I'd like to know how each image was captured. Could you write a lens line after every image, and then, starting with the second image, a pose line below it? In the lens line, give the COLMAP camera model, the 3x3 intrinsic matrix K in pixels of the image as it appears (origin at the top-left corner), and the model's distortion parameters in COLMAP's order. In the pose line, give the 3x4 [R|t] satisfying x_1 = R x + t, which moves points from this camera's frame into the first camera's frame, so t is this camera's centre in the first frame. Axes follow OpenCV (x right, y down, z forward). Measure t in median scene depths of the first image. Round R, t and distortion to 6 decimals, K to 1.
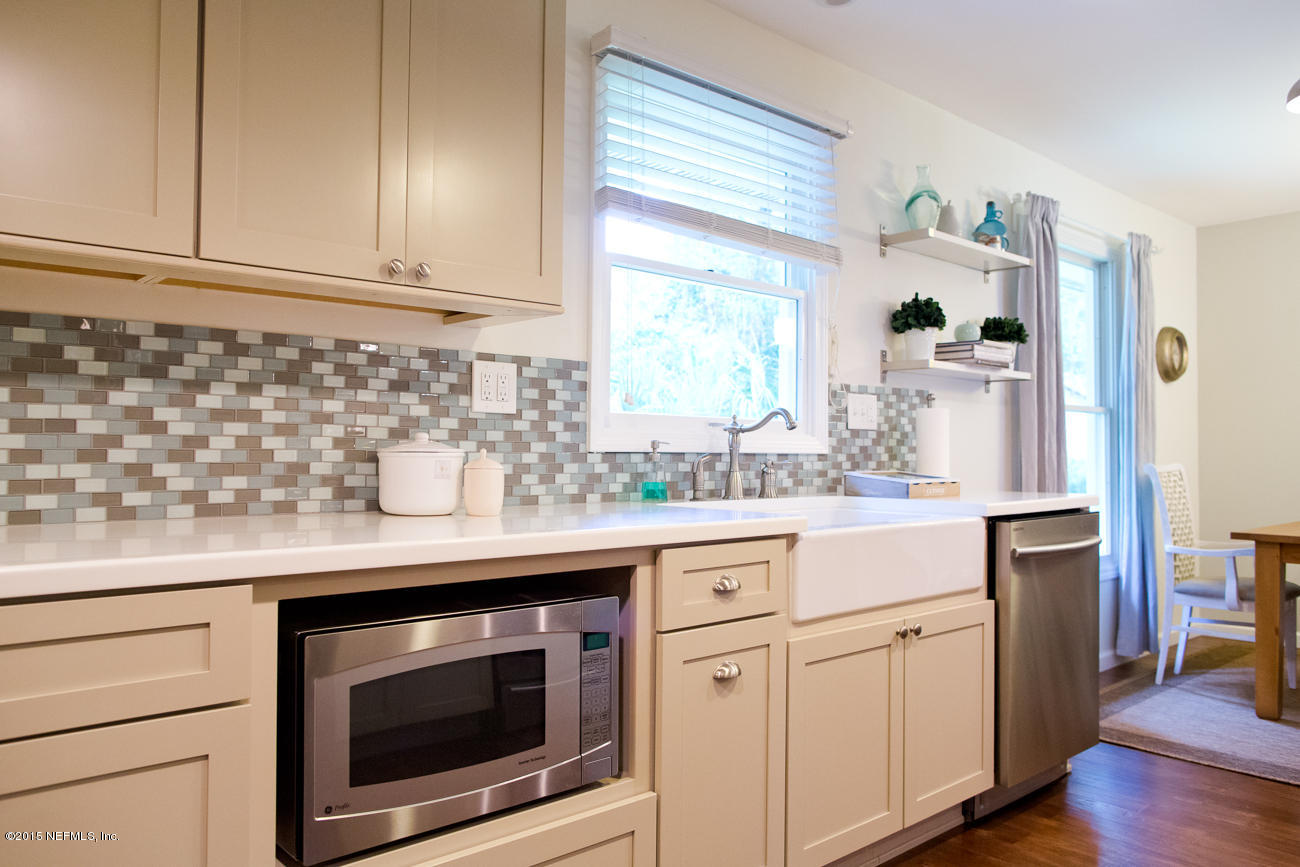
lens RADIAL K [[948.0, 0, 639.1], [0, 948.0, 425.4], [0, 0, 1]] dist [-0.030498, 0.008834]
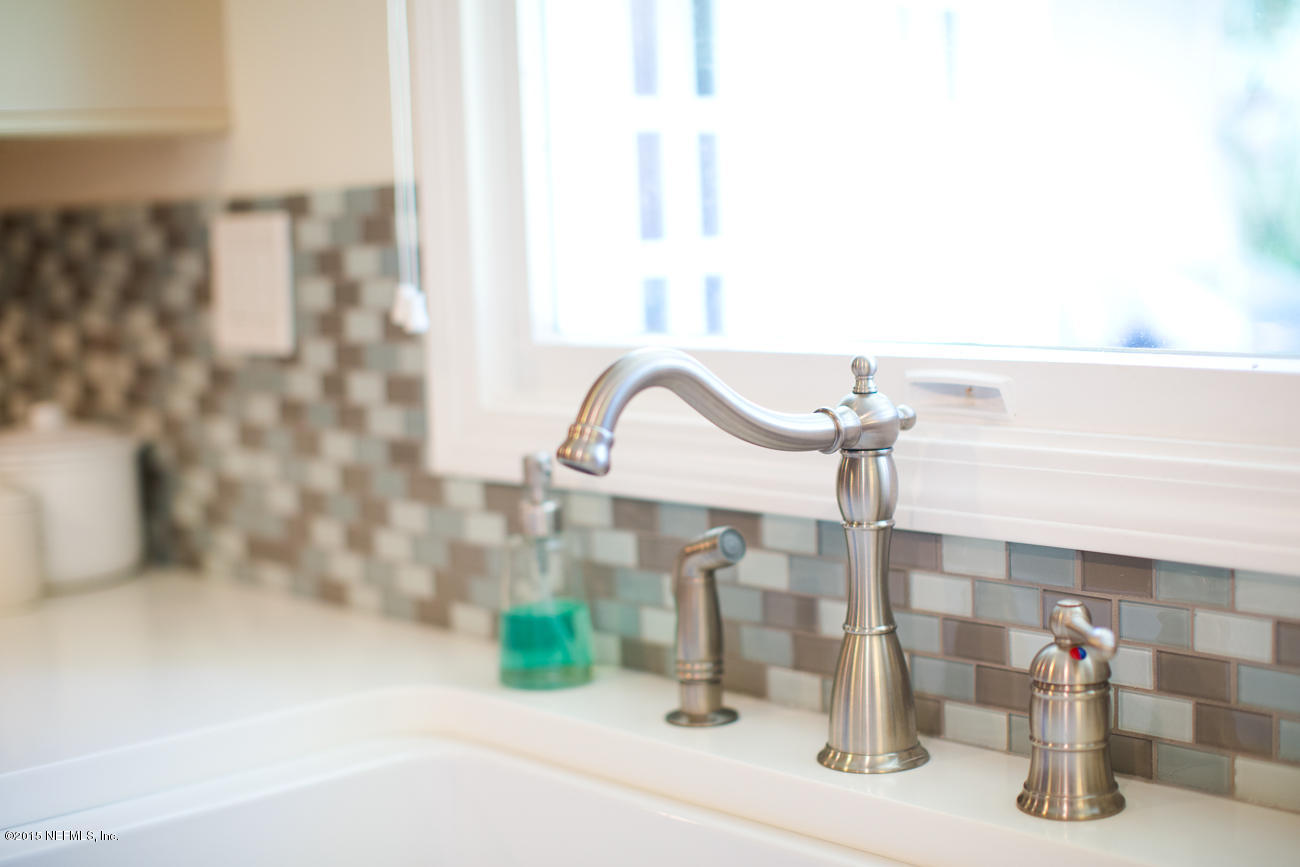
lens RADIAL K [[1849.6, 0, 650.7], [0, 1849.6, 436.1], [0, 0, 1]] dist [-0.063208, 0.000000]
pose [[0.012803, 0.101792, -0.994723, 0.565553], [0.064354, 0.992658, 0.102409, -0.042882], [0.997845, -0.065326, 0.006158, 1.094175]]
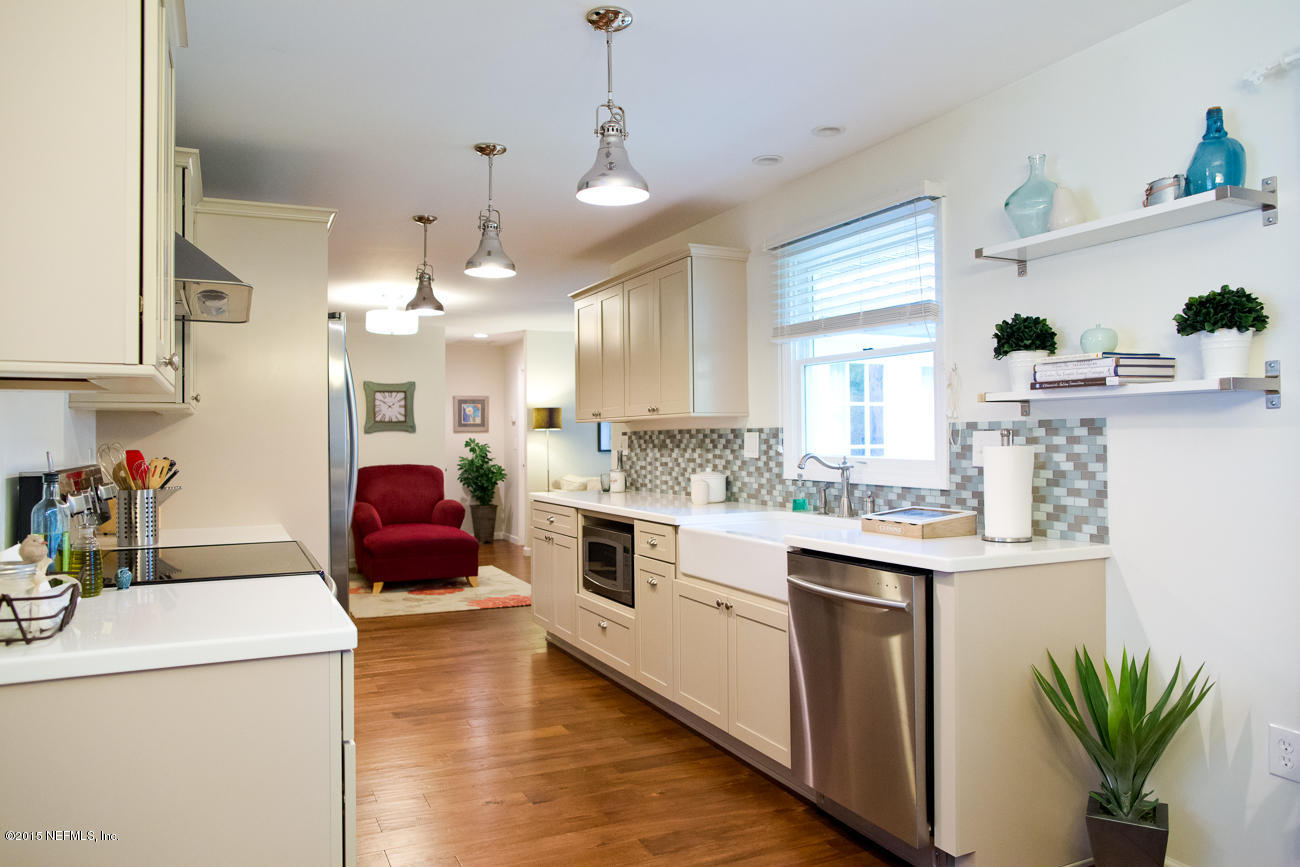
lens RADIAL K [[888.1, 0, 652.1], [0, 888.1, 426.4], [0, 0, 1]] dist [-0.038528, 0.029168]
pose [[-0.267701, -0.018570, -0.963323, 1.644804], [0.031524, 0.999110, -0.028021, -0.031721], [0.962986, -0.037869, -0.266877, 1.237867]]
